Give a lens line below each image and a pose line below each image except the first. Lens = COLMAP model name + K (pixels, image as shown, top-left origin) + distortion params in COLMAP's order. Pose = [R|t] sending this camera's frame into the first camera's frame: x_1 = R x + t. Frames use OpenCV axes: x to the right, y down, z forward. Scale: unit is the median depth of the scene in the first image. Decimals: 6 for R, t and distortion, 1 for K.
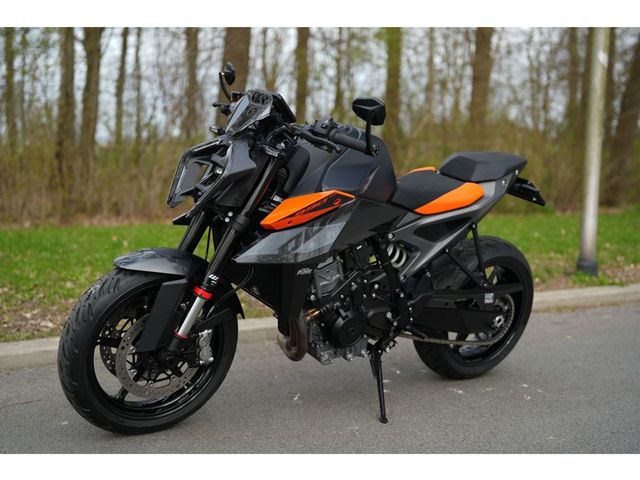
lens RADIAL K [[886.6, 0, 320.0], [0, 886.6, 240.0], [0, 0, 1]] dist [-0.105155, 1.047368]
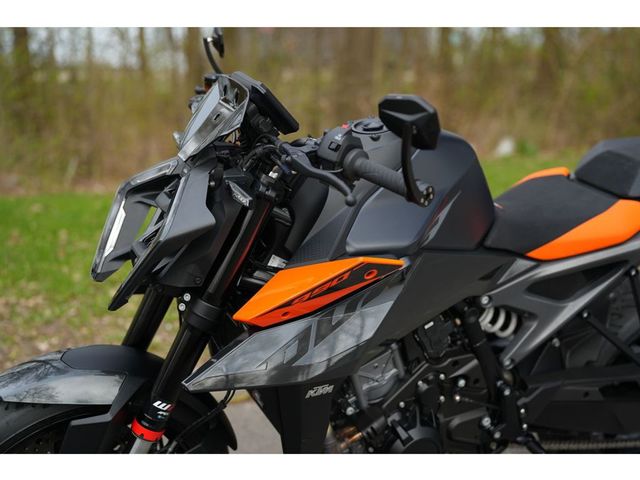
lens RADIAL K [[886.6, 0, 320.0], [0, 886.6, 240.0], [0, 0, 1]] dist [-0.105155, 1.047368]
pose [[0.983849, -0.009352, -0.178757, 0.079372], [0.024929, 0.996061, 0.085097, -0.102185], [0.177257, -0.088179, 0.980206, 0.405687]]
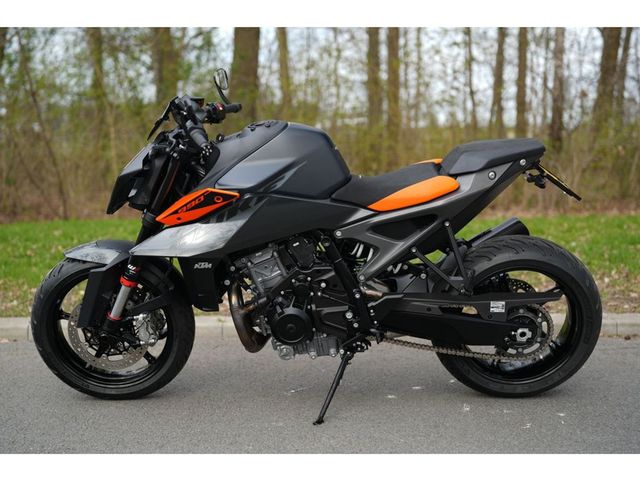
lens RADIAL K [[886.6, 0, 320.0], [0, 886.6, 240.0], [0, 0, 1]] dist [-0.105155, 1.047368]
pose [[0.795631, 0.026187, -0.605215, 0.665944], [-0.016978, 0.999637, 0.020934, -0.017641], [0.605543, -0.006380, 0.795787, 0.228322]]
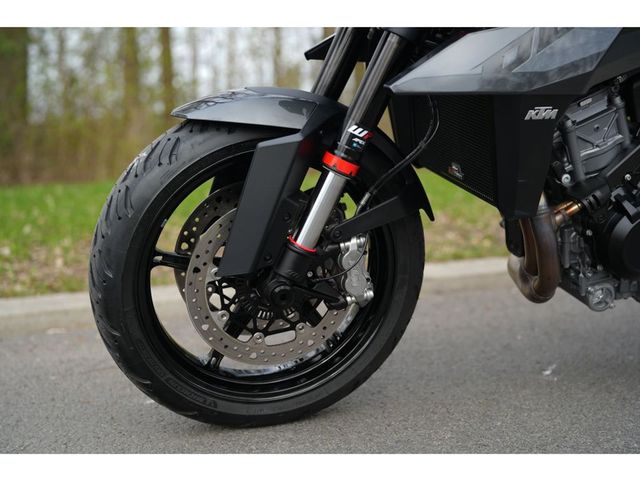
lens RADIAL K [[886.6, 0, 320.0], [0, 886.6, 240.0], [0, 0, 1]] dist [-0.105155, 1.047368]
pose [[0.947997, -0.024771, -0.317314, 0.018432], [0.033267, 0.999218, 0.021384, 0.083459], [0.316536, -0.030828, 0.948079, 0.450711]]
